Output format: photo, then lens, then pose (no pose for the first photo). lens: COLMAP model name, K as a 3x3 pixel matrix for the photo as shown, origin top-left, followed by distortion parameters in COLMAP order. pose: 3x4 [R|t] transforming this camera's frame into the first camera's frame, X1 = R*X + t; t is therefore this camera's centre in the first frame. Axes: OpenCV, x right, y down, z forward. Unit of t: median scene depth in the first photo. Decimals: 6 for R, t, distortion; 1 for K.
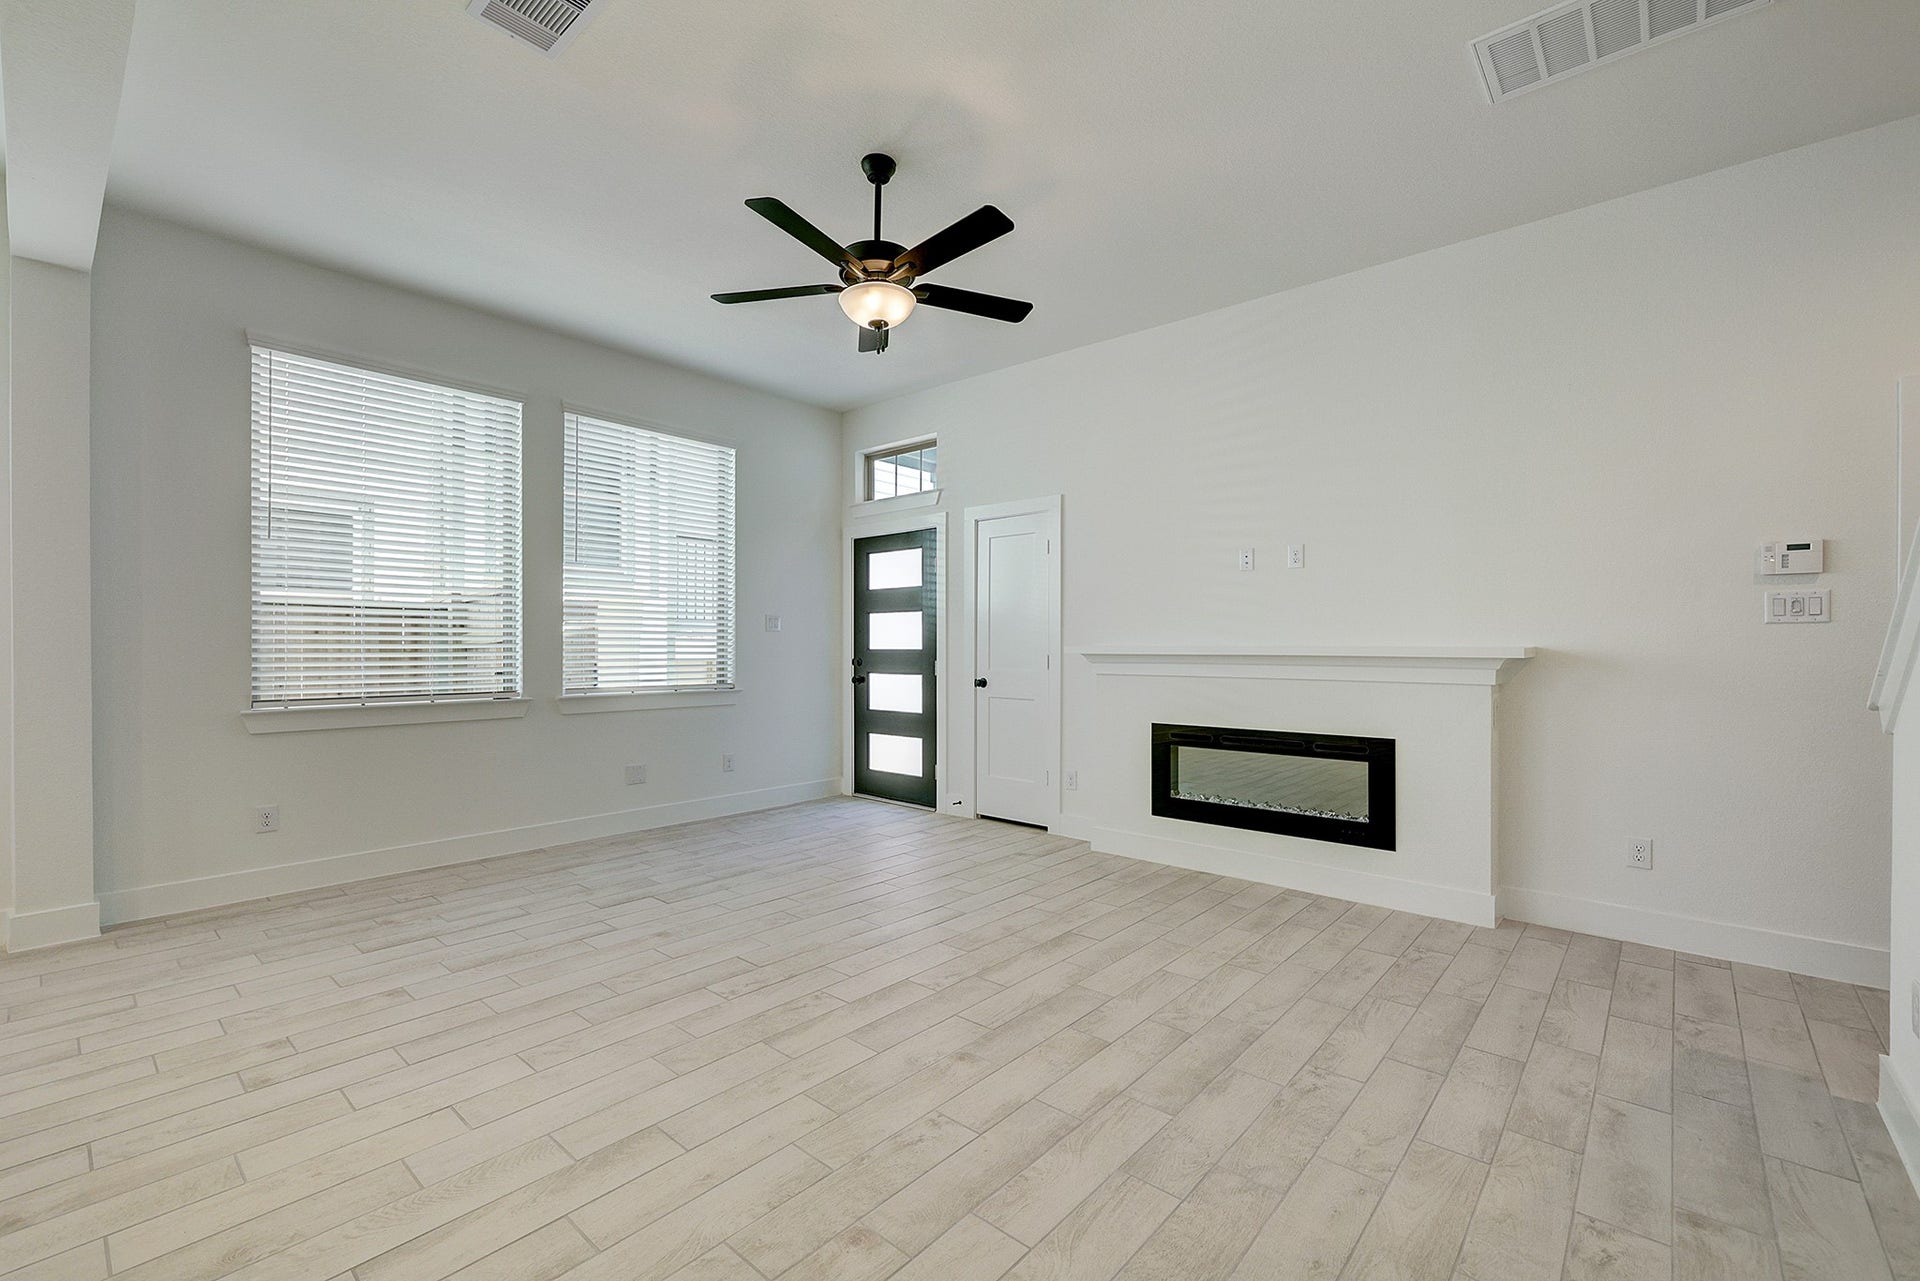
lens RADIAL K [[811.1, 0, 950.1], [0, 811.1, 660.6], [0, 0, 1]] dist [0.001233, 0.000137]
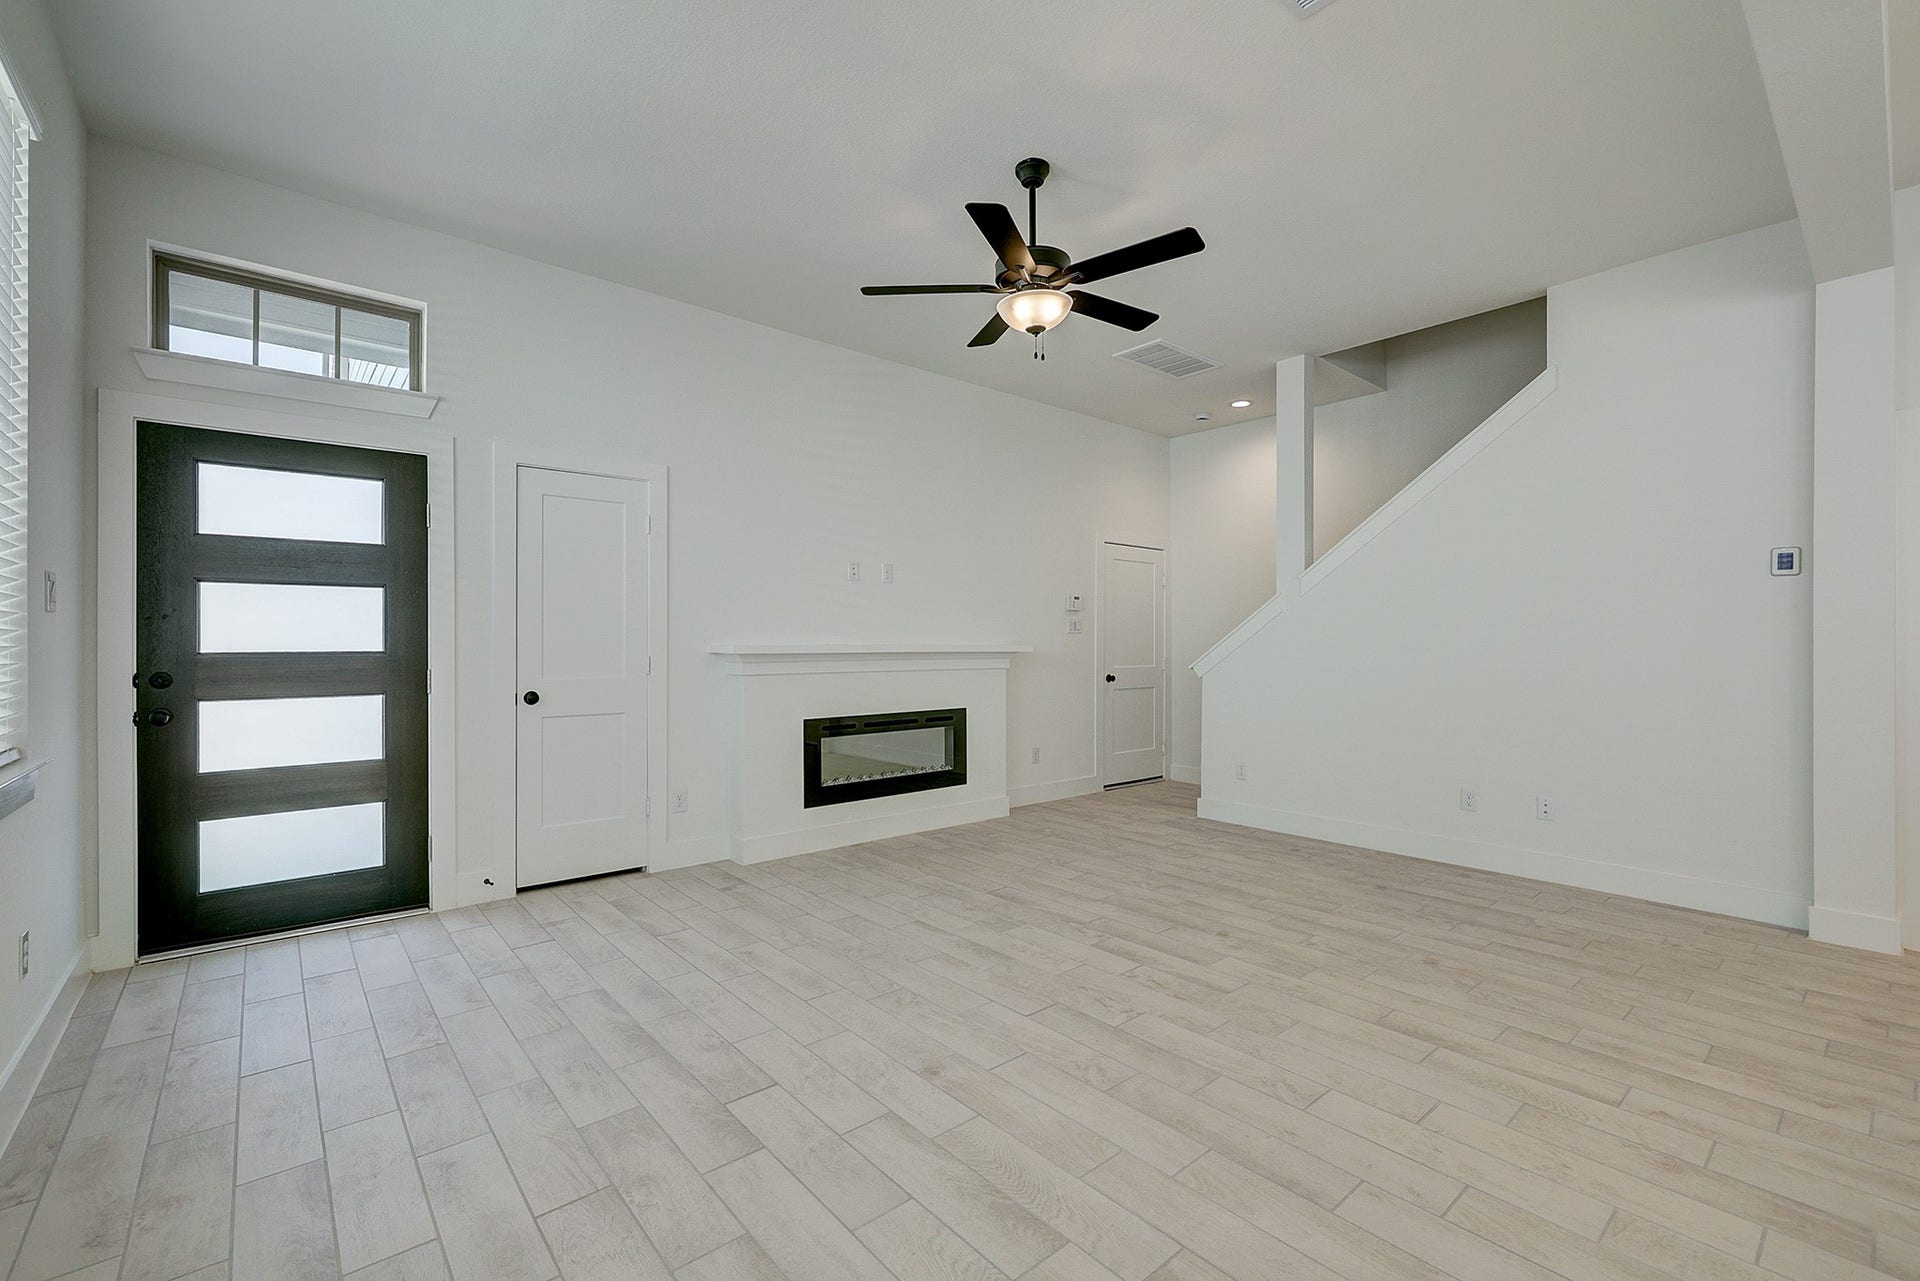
lens RADIAL K [[835.7, 0, 974.0], [0, 835.7, 655.3], [0, 0, 1]] dist [0.003387, 0.000257]
pose [[0.125521, -0.015397, 0.991972, -0.903850], [0.019177, 0.999730, 0.013091, -0.016654], [-0.991906, 0.017379, 0.125782, 0.755780]]
